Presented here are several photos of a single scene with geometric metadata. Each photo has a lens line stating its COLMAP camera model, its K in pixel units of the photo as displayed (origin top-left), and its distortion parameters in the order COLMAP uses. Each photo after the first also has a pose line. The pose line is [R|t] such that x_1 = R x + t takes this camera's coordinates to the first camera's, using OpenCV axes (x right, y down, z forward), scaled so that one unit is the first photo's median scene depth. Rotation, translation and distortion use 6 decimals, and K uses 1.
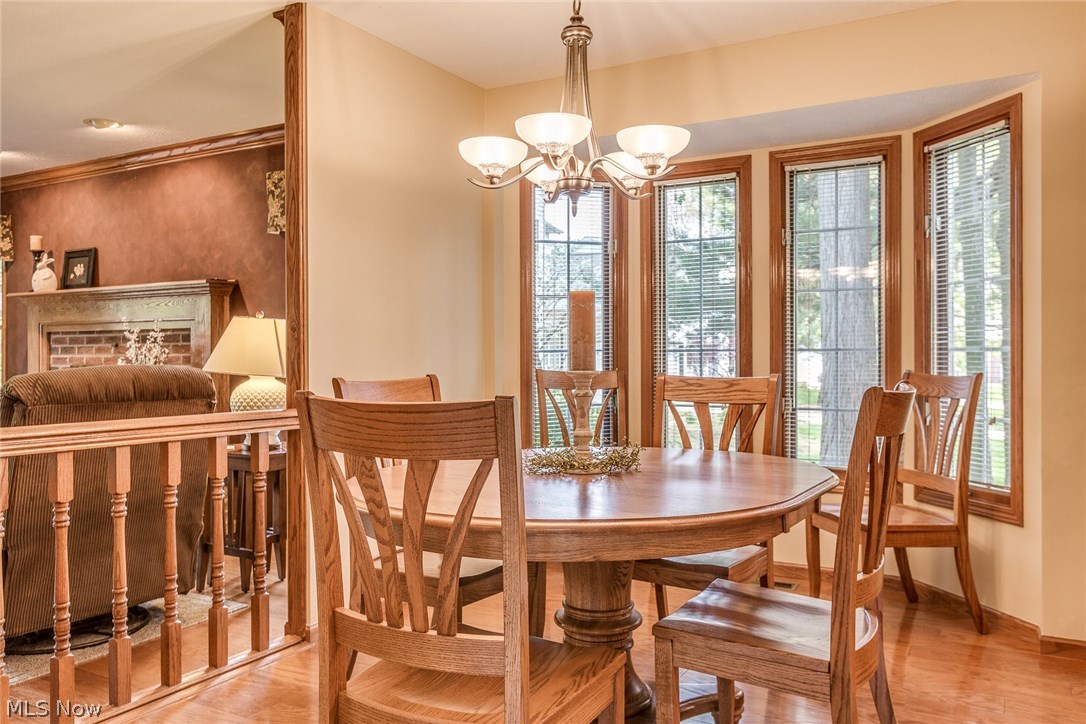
lens RADIAL K [[848.8, 0, 543.0], [0, 848.8, 362.0], [0, 0, 1]] dist [0.004095, -0.001566]
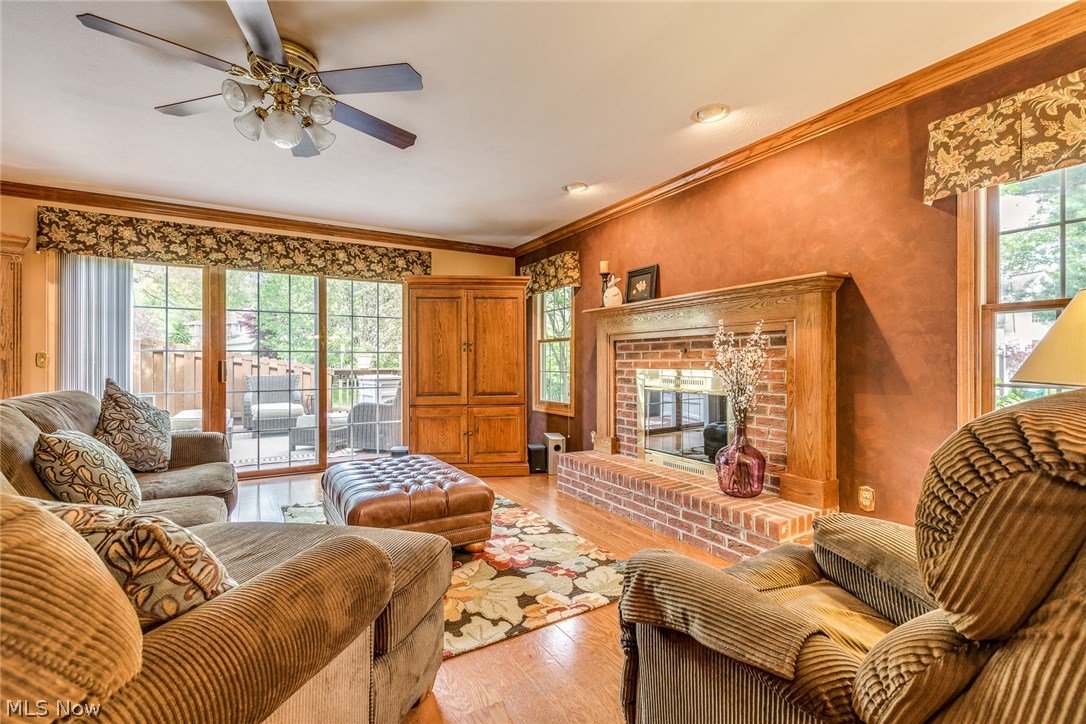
lens RADIAL K [[484.5, 0, 543.6], [0, 484.5, 360.2], [0, 0, 1]] dist [0.001574, -0.000792]
pose [[0.874611, -0.002656, -0.484818, -0.355346], [-0.001893, 0.999959, -0.008893, -0.001795], [0.484822, 0.008695, 0.874570, 0.375448]]
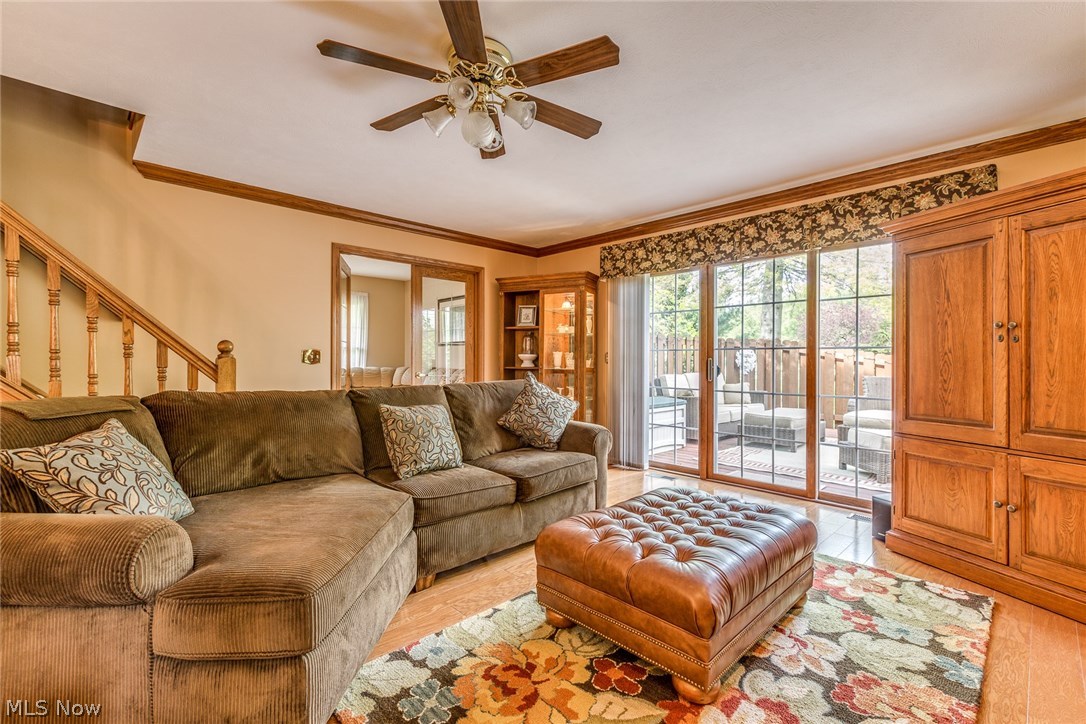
lens RADIAL K [[484.5, 0, 543.6], [0, 484.5, 360.2], [0, 0, 1]] dist [0.001574, -0.000792]
pose [[-0.279098, -0.000102, -0.960263, -0.363496], [-0.010869, 0.999936, 0.003052, -0.004583], [0.960201, 0.011289, -0.279082, 0.752994]]
